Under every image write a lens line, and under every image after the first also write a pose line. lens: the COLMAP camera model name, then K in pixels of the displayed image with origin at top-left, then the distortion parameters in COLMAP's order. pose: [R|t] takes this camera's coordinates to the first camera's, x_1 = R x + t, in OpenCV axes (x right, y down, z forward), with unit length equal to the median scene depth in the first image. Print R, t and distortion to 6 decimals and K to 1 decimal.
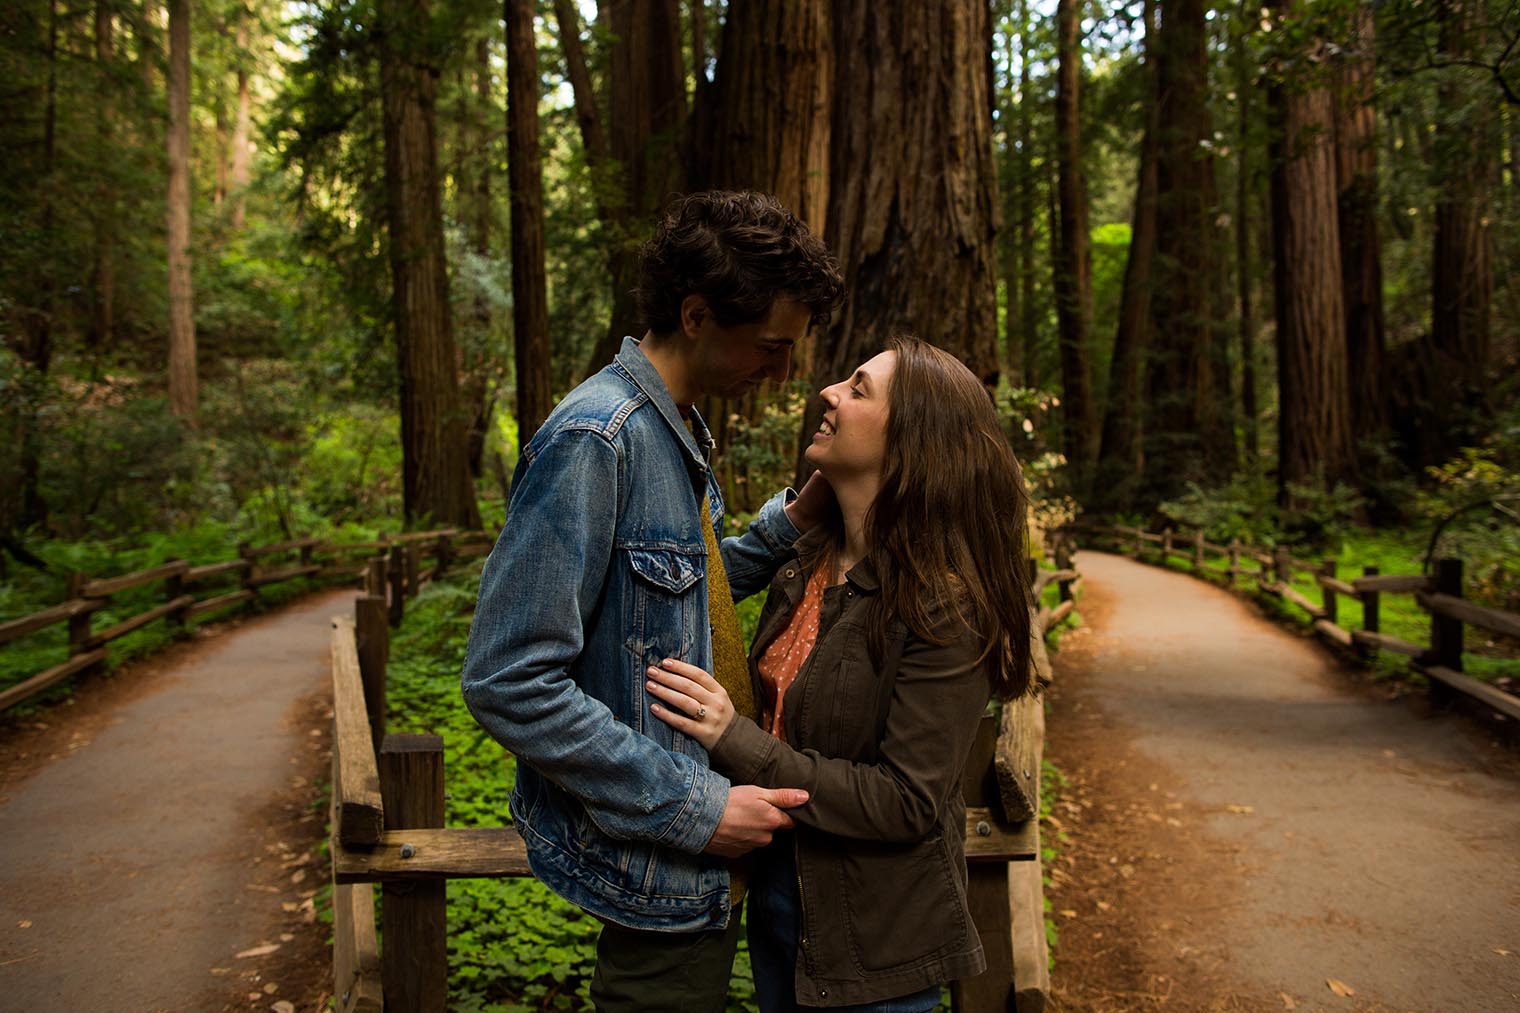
lens RADIAL K [[1048.8, 0, 764.0], [0, 1048.8, 498.1], [0, 0, 1]] dist [-0.037708, 0.000918]
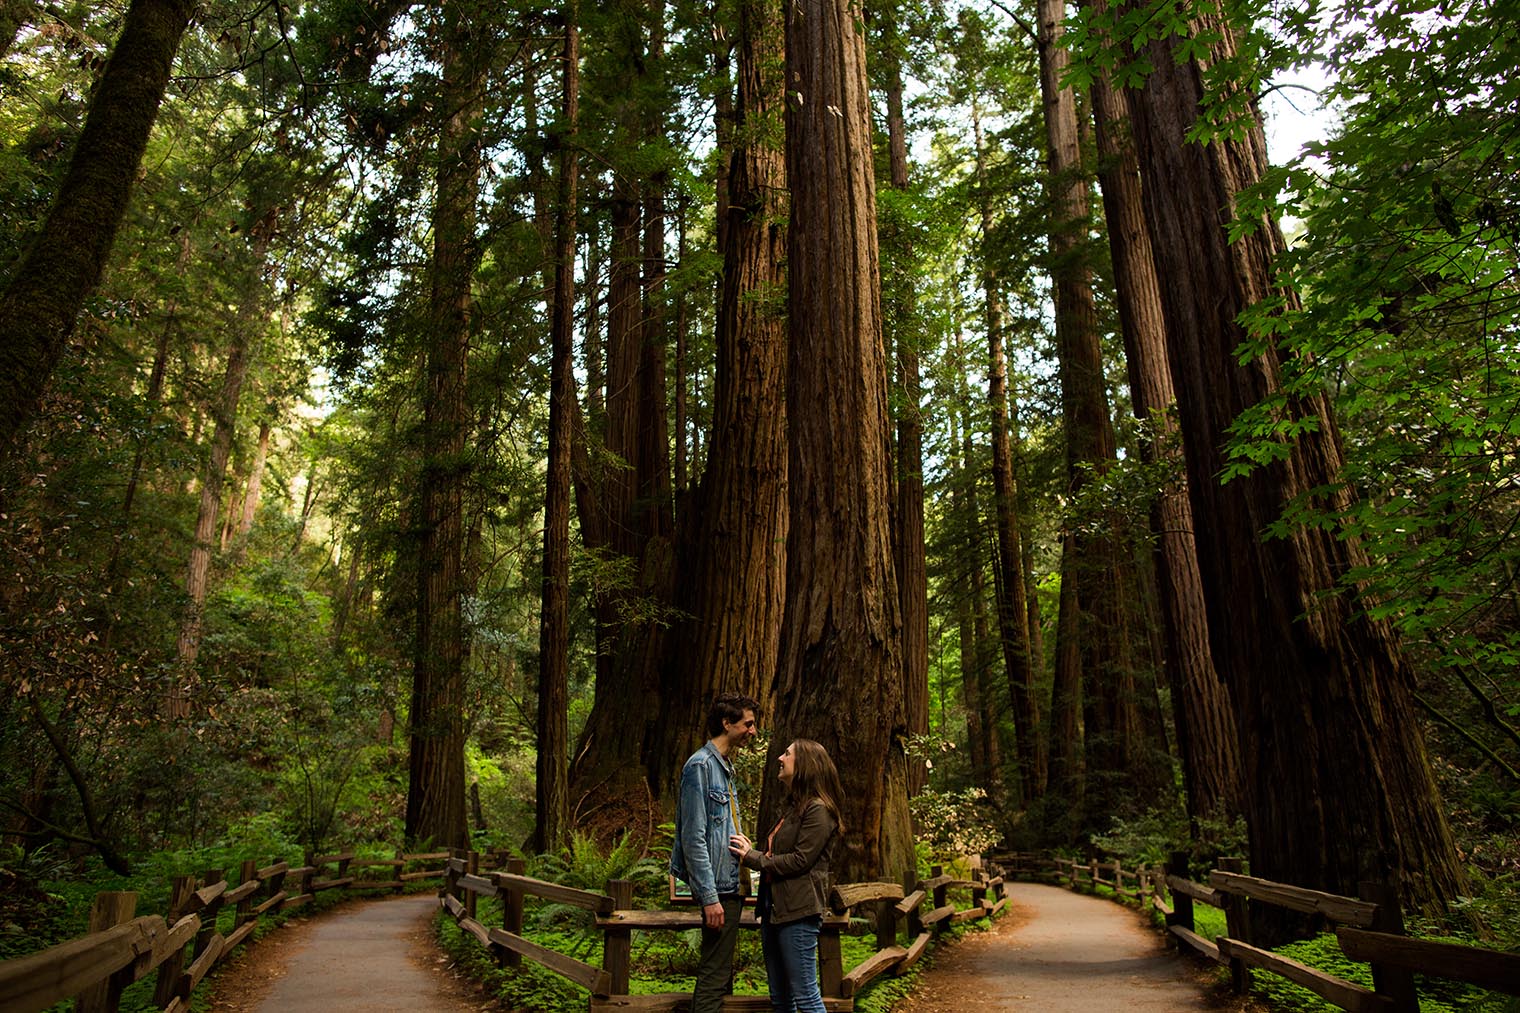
lens RADIAL K [[1048.8, 0, 764.0], [0, 1048.8, 498.1], [0, 0, 1]] dist [-0.037708, 0.000918]
pose [[0.999395, 0.018757, 0.029291, -0.010577], [-0.008752, 0.950647, -0.310152, 0.022463], [-0.033662, 0.309708, 0.950236, -0.342281]]
